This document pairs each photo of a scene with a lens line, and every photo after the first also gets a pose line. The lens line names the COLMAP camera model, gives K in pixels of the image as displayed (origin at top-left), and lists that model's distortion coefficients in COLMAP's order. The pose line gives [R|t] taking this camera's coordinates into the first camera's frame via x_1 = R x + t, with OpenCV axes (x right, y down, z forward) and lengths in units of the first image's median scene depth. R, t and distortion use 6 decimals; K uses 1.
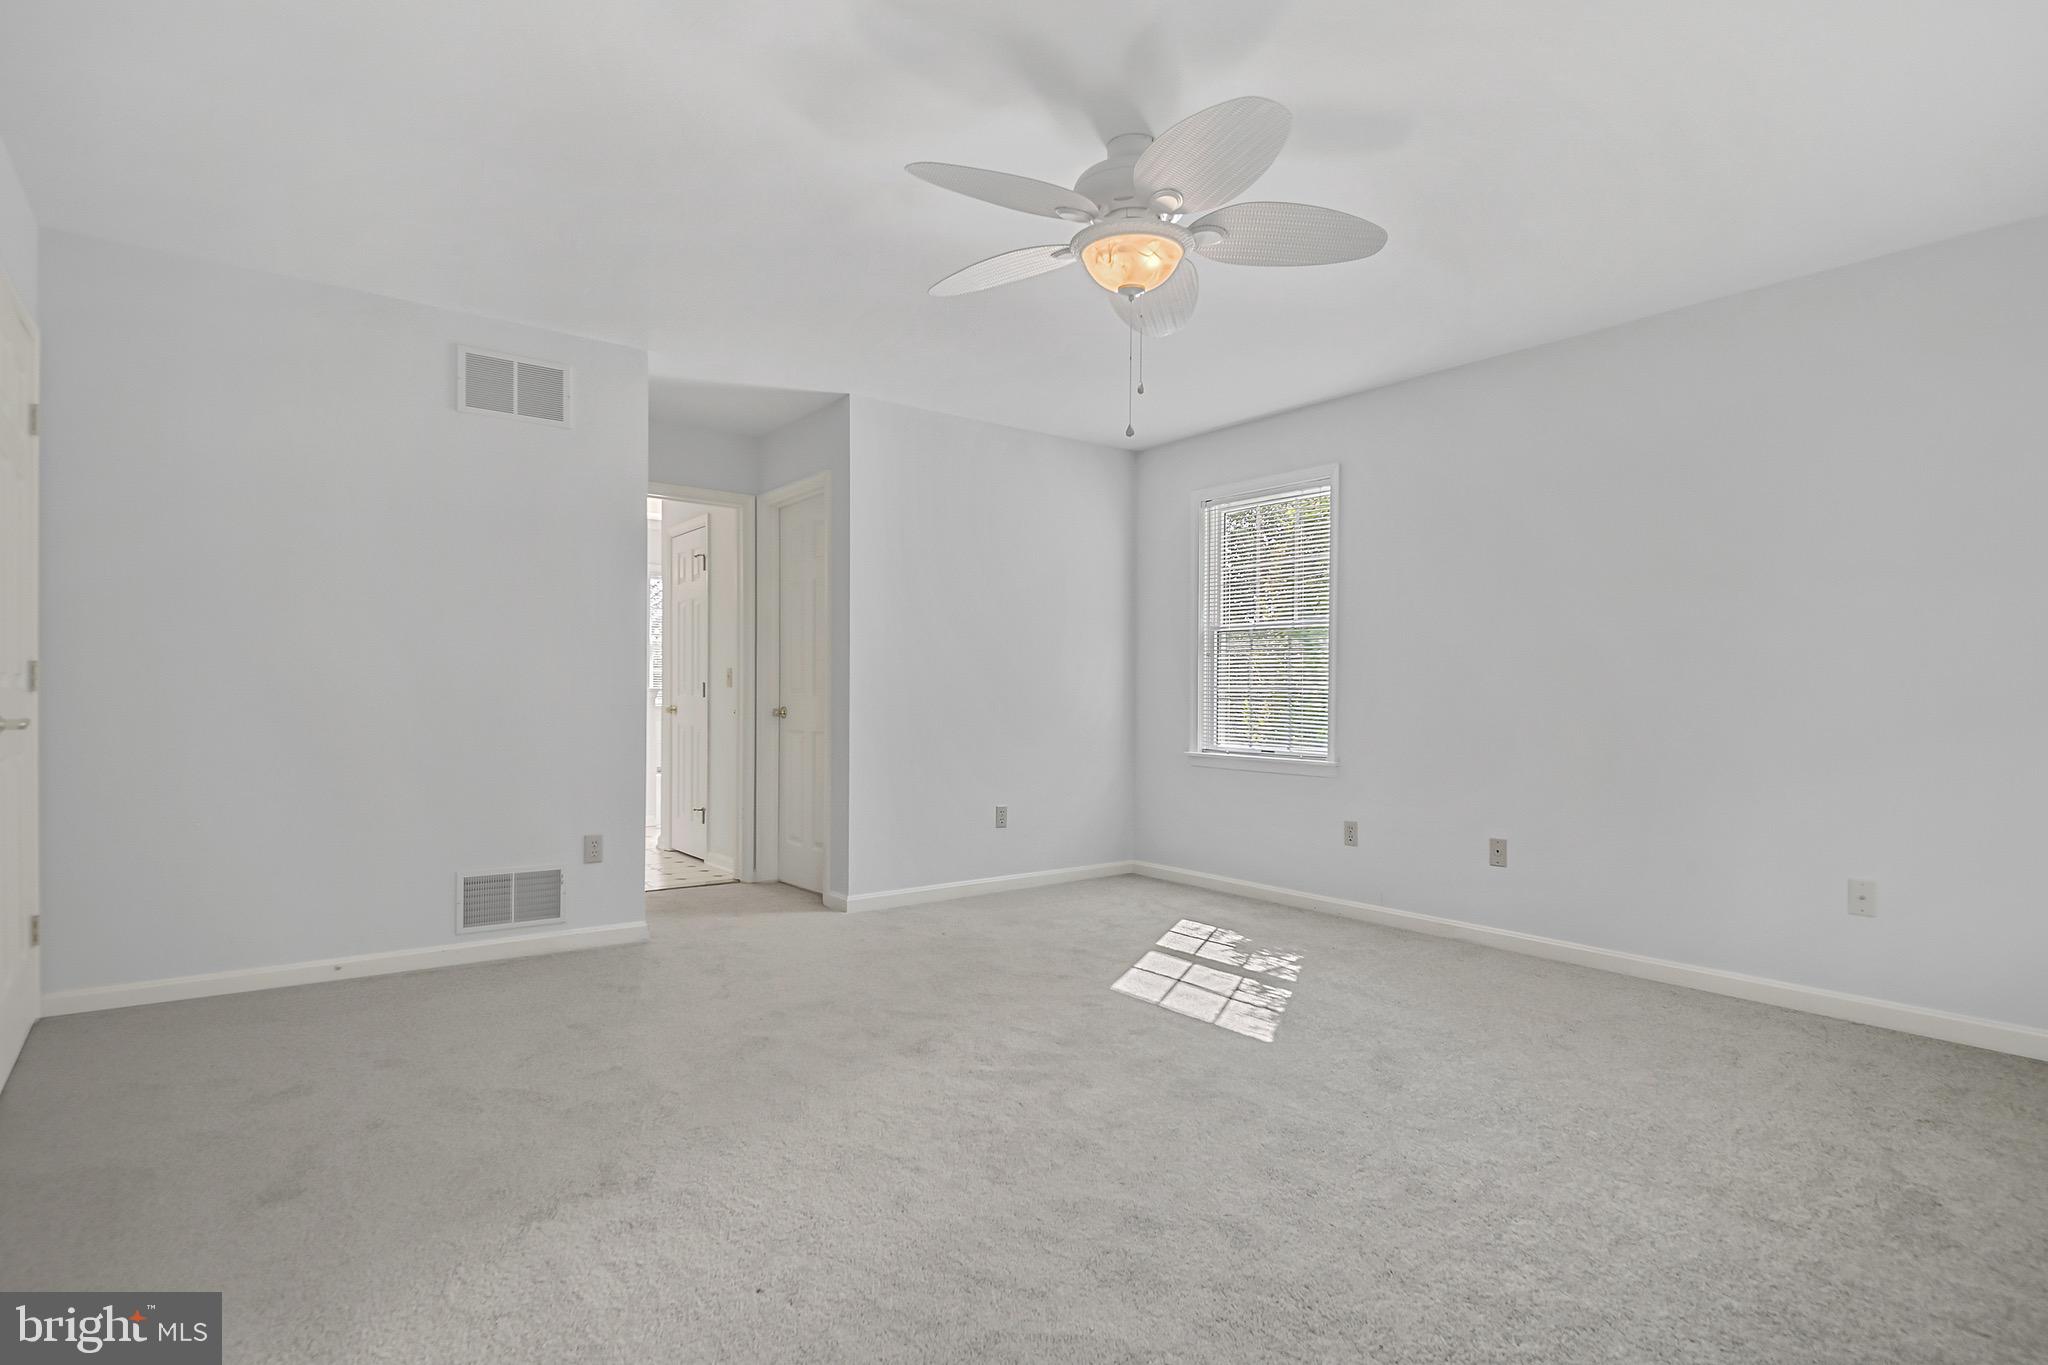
lens RADIAL K [[1042.0, 0, 1024.0], [0, 1042.0, 682.5], [0, 0, 1]] dist [-0.002330, -0.000978]
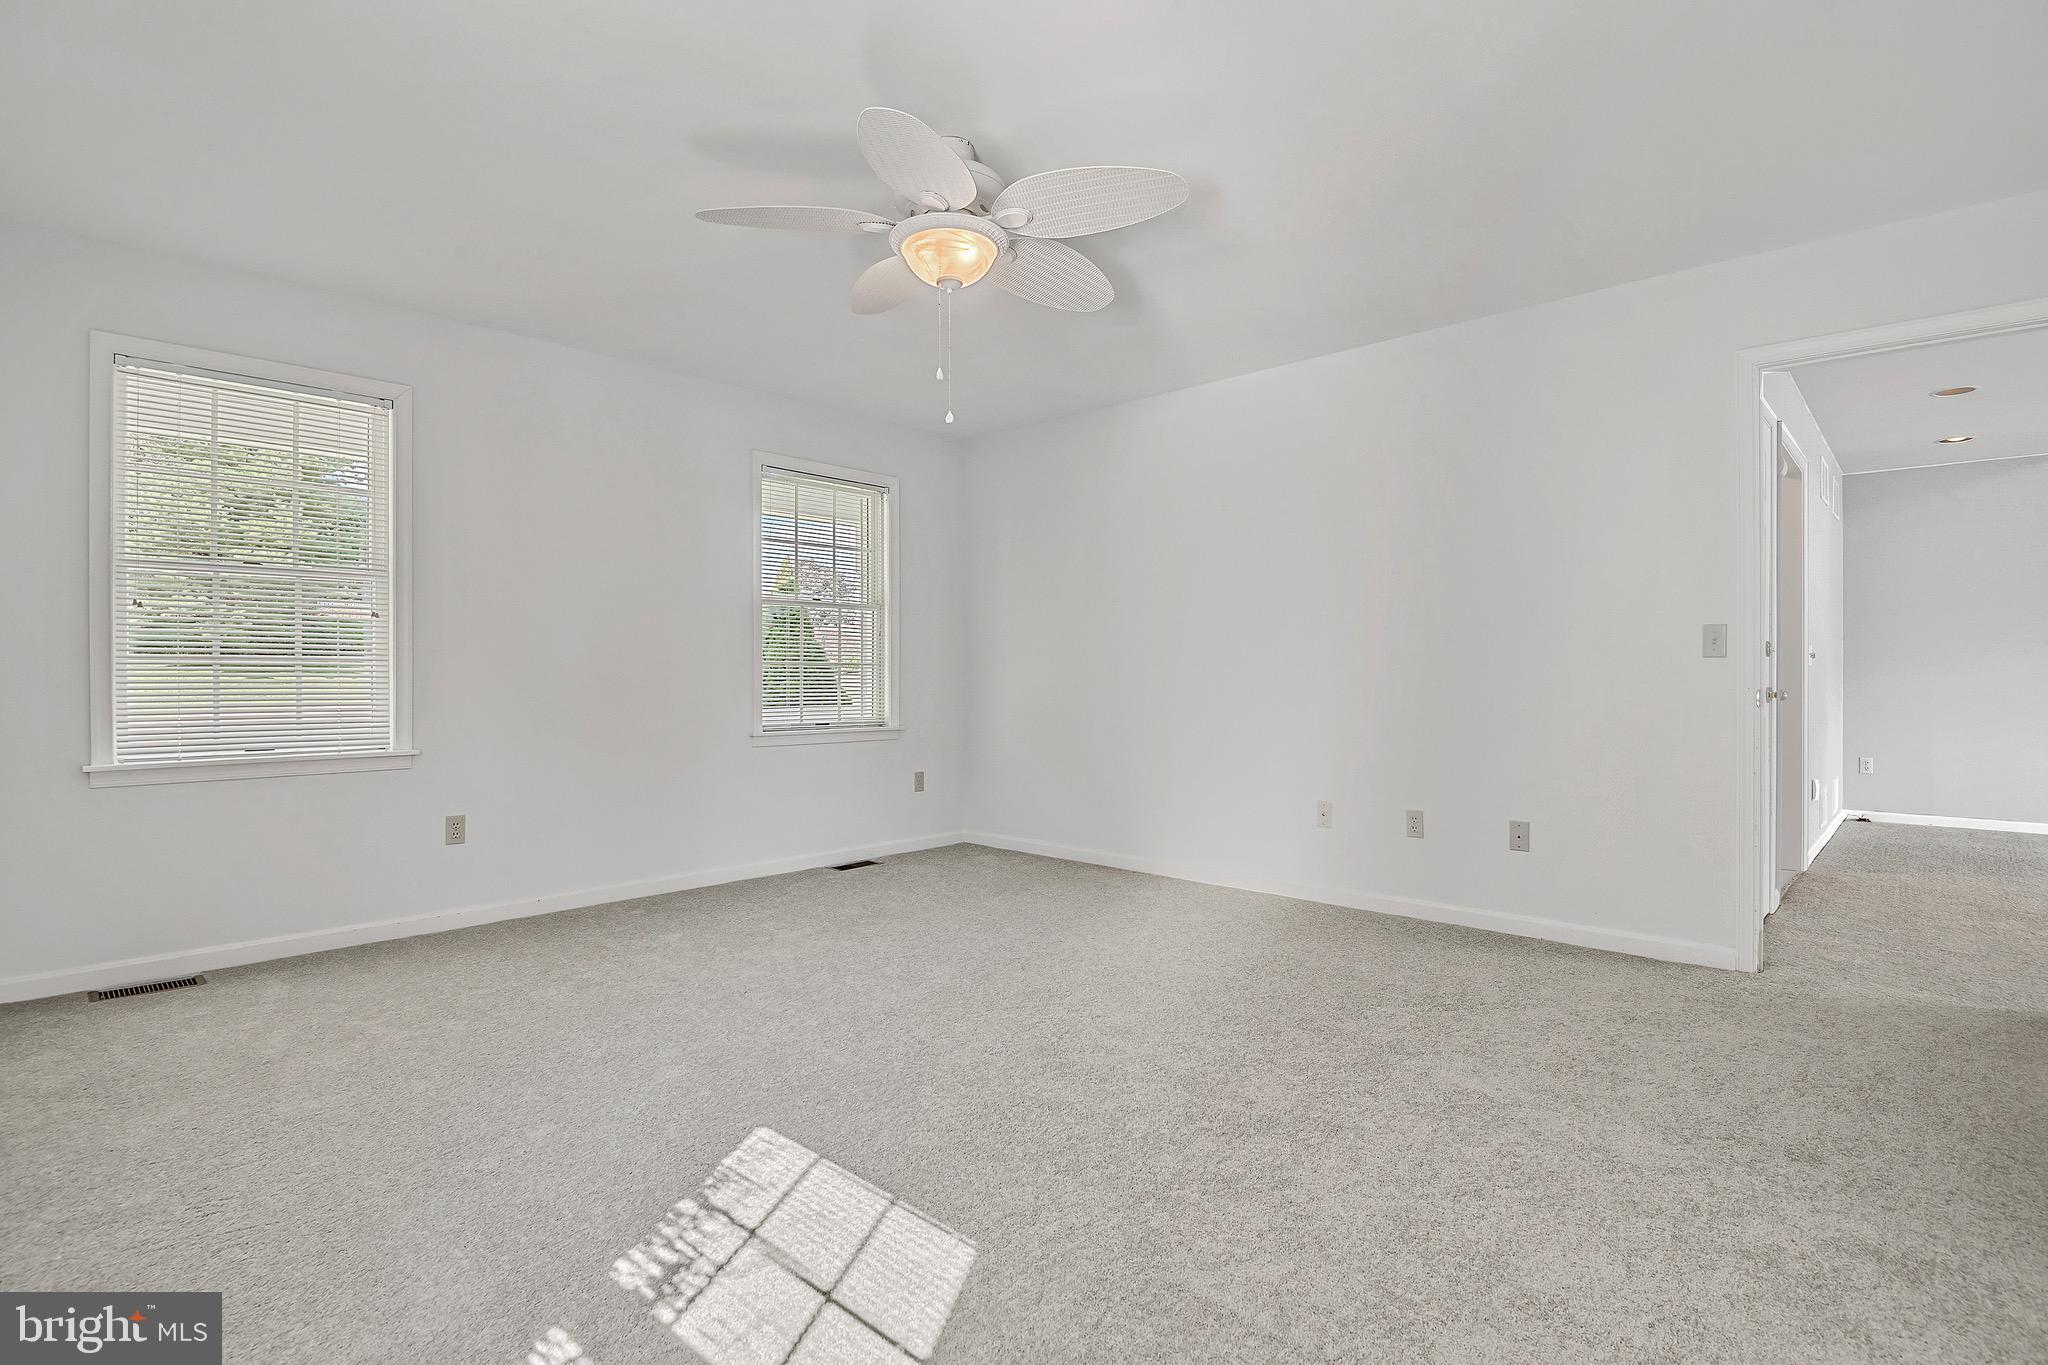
lens RADIAL K [[992.3, 0, 1024.0], [0, 992.3, 682.5], [0, 0, 1]] dist [0.000069, 0.000009]
pose [[-0.987429, -0.006314, -0.157935, 0.147218], [-0.006078, 0.999980, -0.001978, 0.011489], [0.157944, -0.000993, -0.987448, 1.590966]]
